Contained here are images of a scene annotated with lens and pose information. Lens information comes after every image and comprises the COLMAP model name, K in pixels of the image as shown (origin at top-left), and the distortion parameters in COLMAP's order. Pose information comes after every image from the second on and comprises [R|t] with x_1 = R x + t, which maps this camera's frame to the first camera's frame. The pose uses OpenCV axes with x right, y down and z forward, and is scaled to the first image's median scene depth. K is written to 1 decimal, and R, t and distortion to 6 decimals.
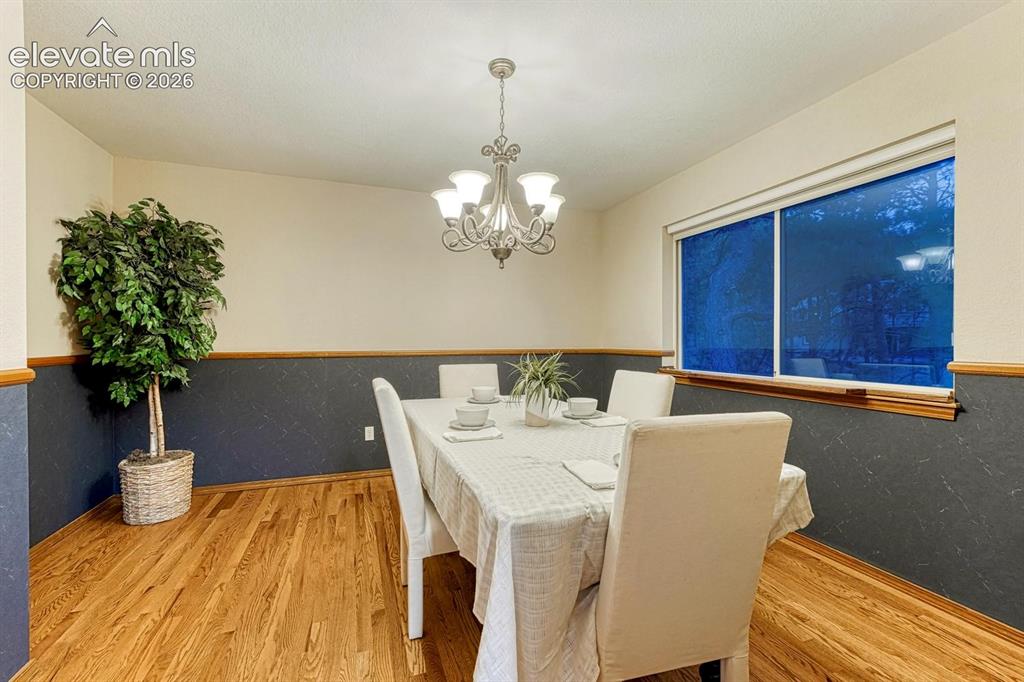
lens RADIAL K [[432.4, 0, 516.6], [0, 432.4, 340.5], [0, 0, 1]] dist [-0.006751, 0.001819]
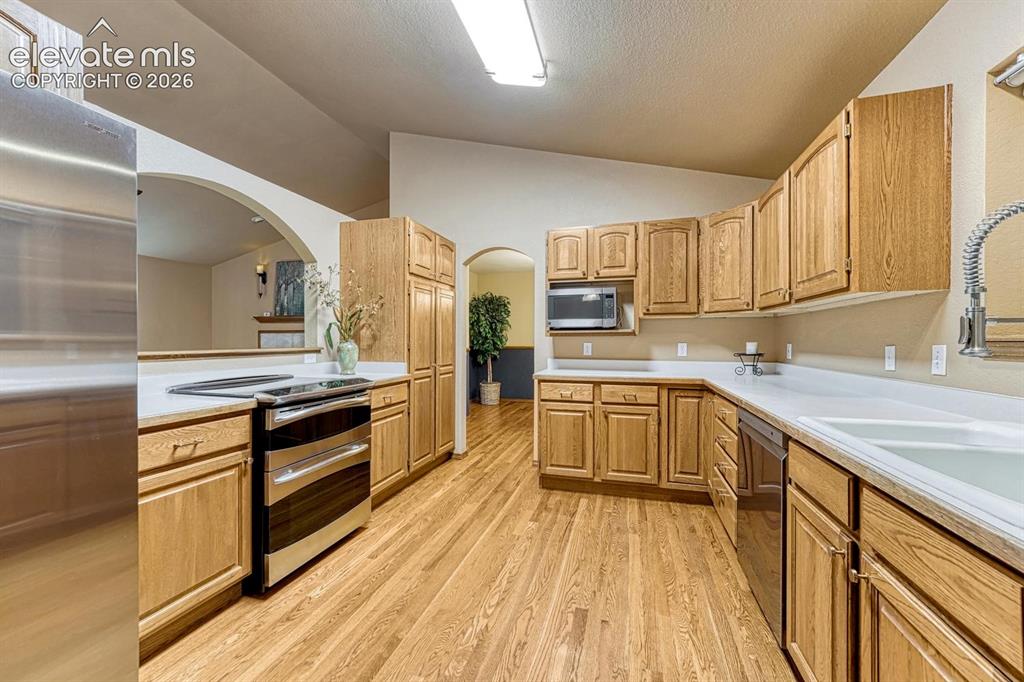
lens RADIAL K [[432.4, 0, 509.1], [0, 432.4, 342.5], [0, 0, 1]] dist [-0.006751, 0.001819]
pose [[0.805662, 0.000513, -0.592375, 0.955315], [-0.003612, 0.999985, -0.004047, 0.018221], [0.592364, 0.005401, 0.805652, -1.223866]]
